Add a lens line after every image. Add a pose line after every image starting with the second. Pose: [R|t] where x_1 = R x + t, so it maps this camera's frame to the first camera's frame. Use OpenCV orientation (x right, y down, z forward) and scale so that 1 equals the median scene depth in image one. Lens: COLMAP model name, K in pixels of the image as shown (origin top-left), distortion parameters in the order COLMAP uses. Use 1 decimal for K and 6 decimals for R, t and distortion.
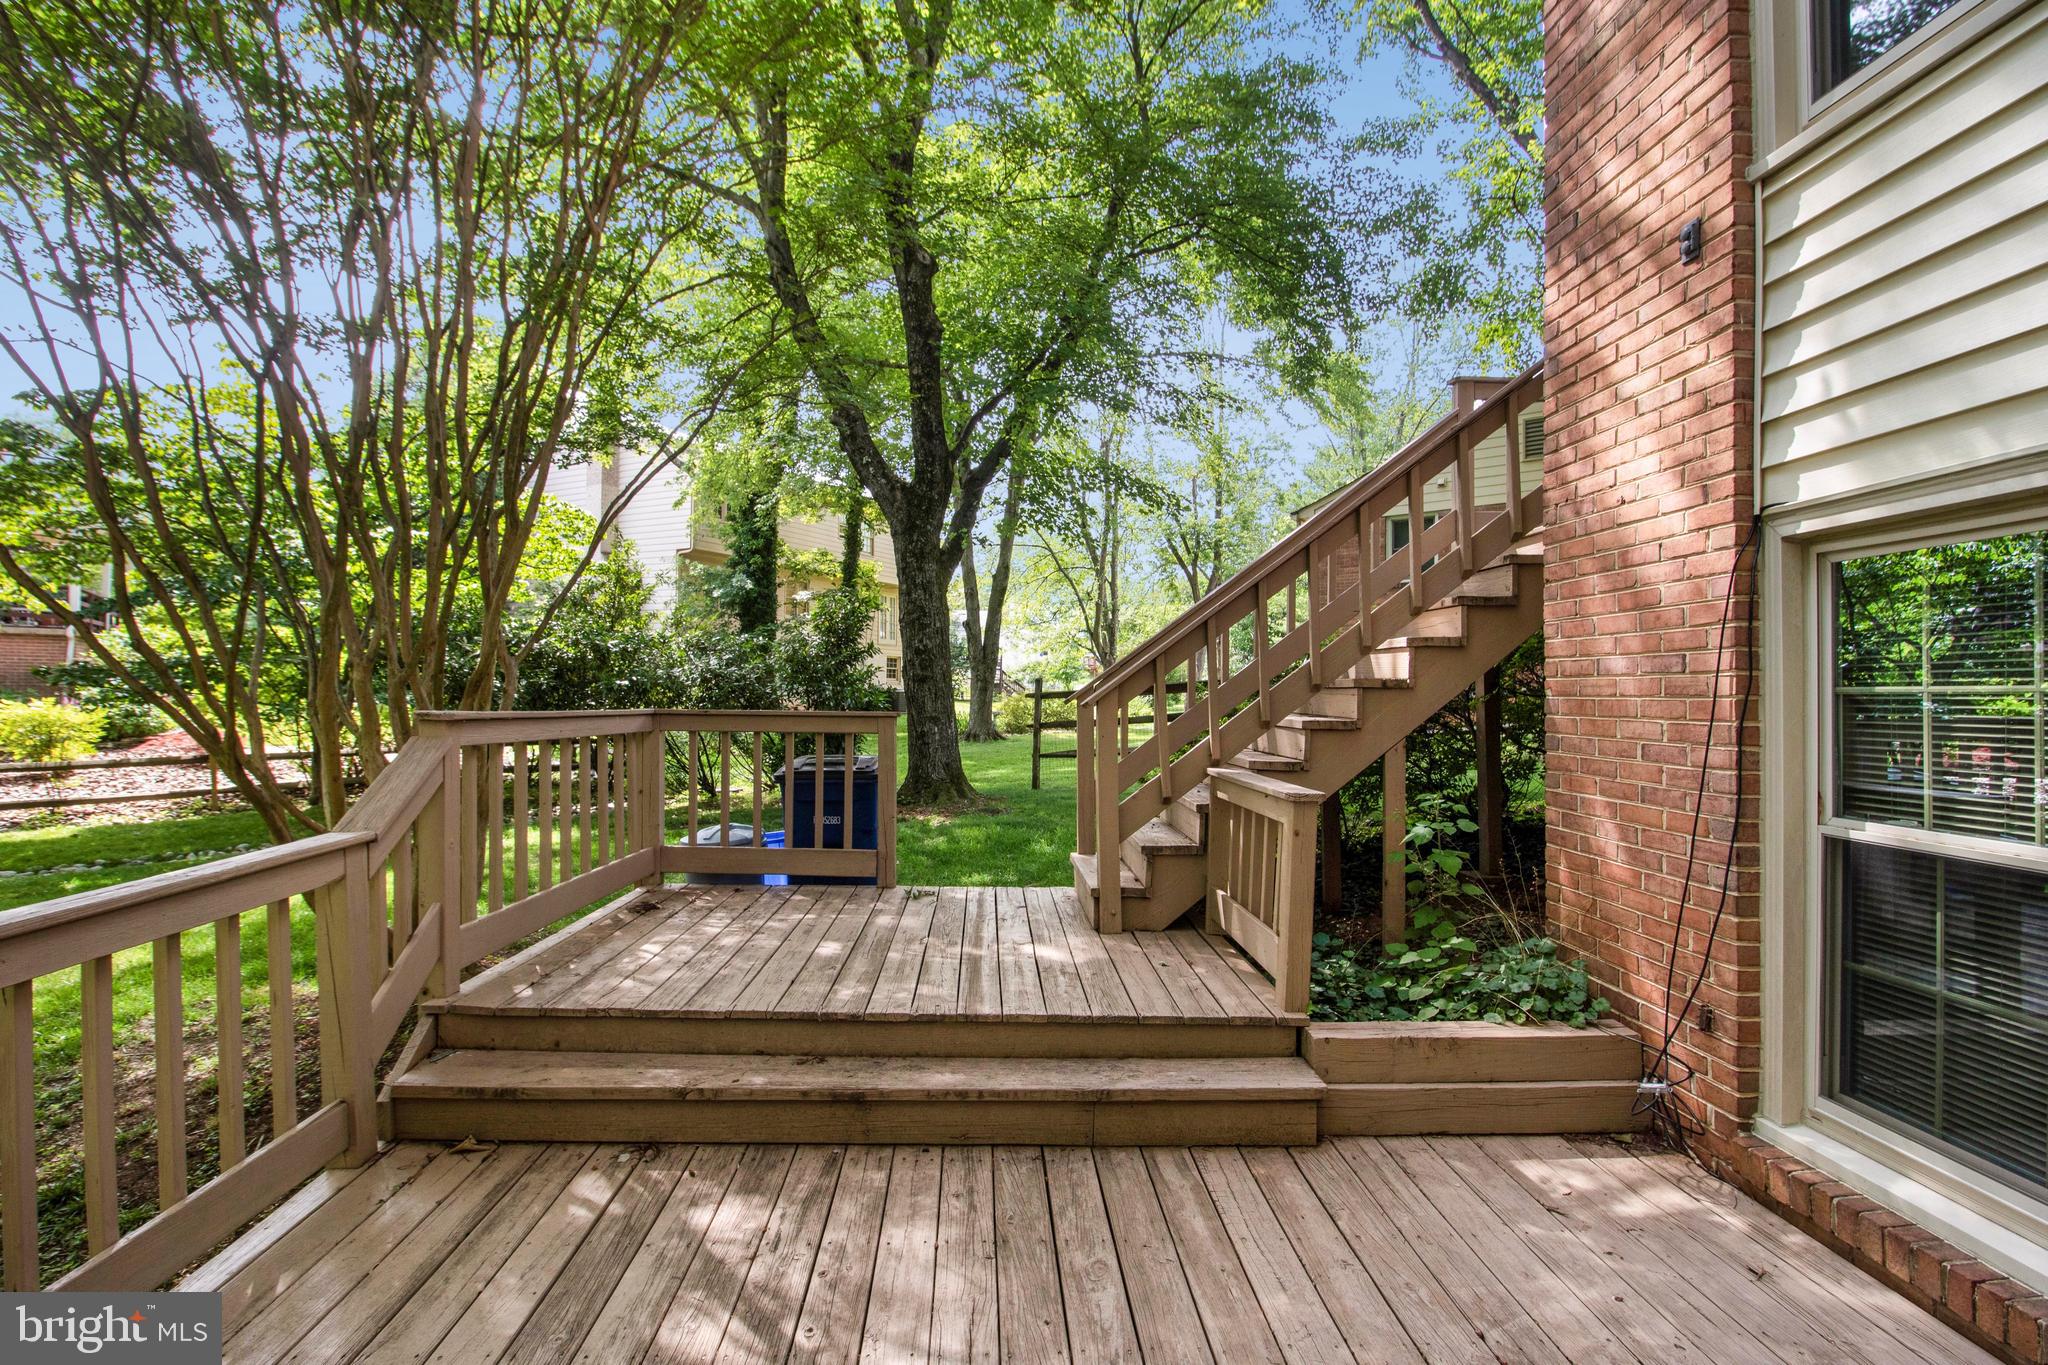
lens RADIAL K [[970.1, 0, 1008.1], [0, 970.1, 688.2], [0, 0, 1]] dist [0.002455, -0.009076]
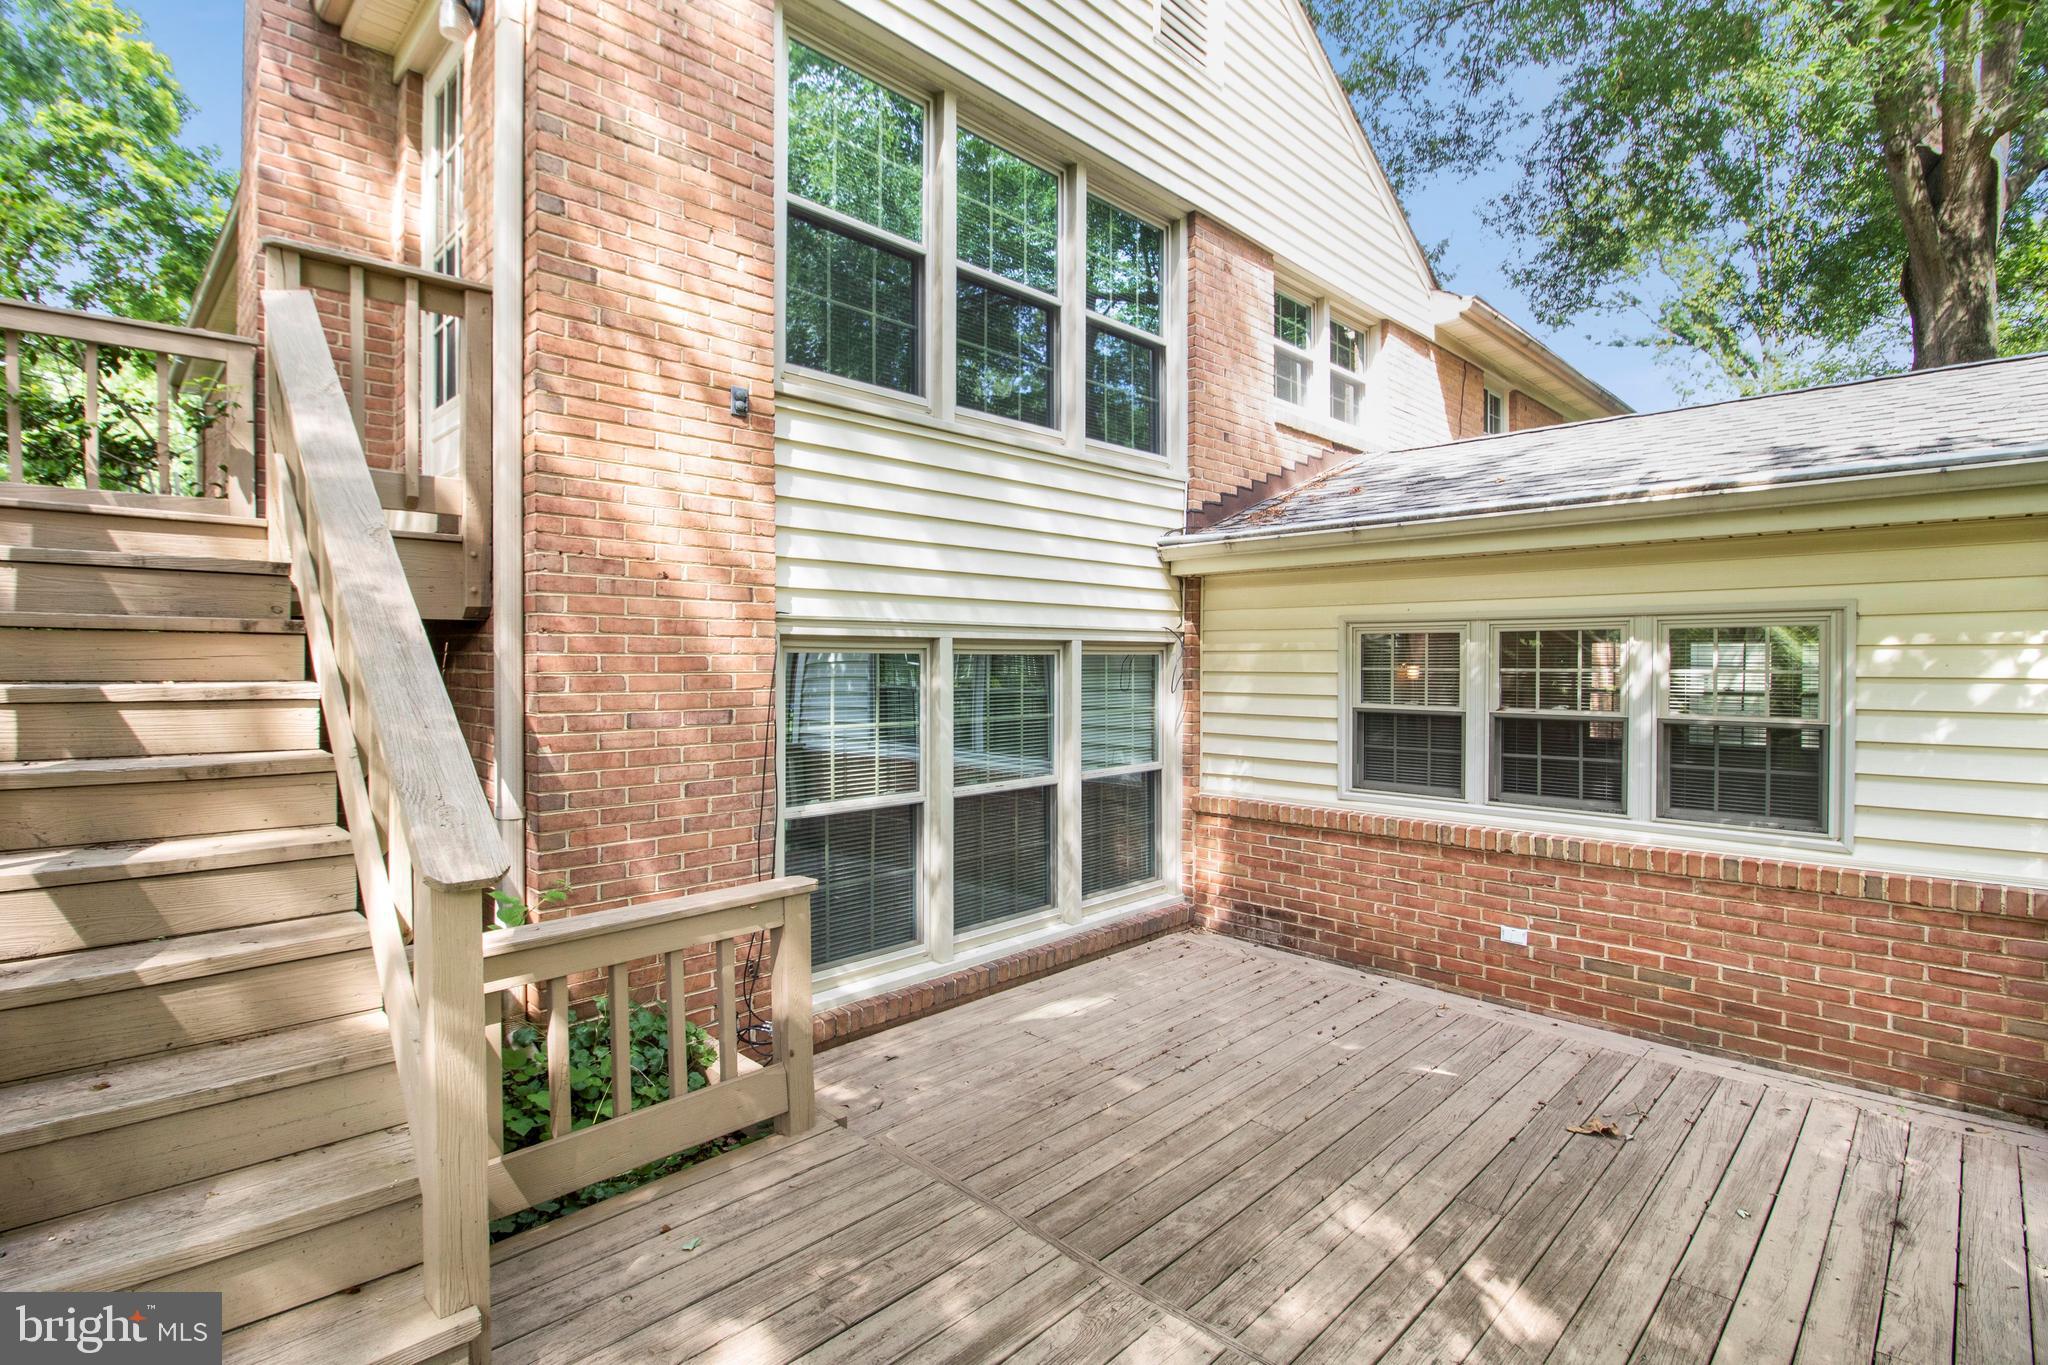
lens RADIAL K [[970.1, 0, 1008.1], [0, 970.1, 688.2], [0, 0, 1]] dist [0.002455, -0.009076]
pose [[-0.687644, -0.021572, 0.725727, -0.518788], [-0.005142, 0.999678, 0.024843, -0.098568], [-0.726030, 0.013352, -0.687534, 1.622588]]
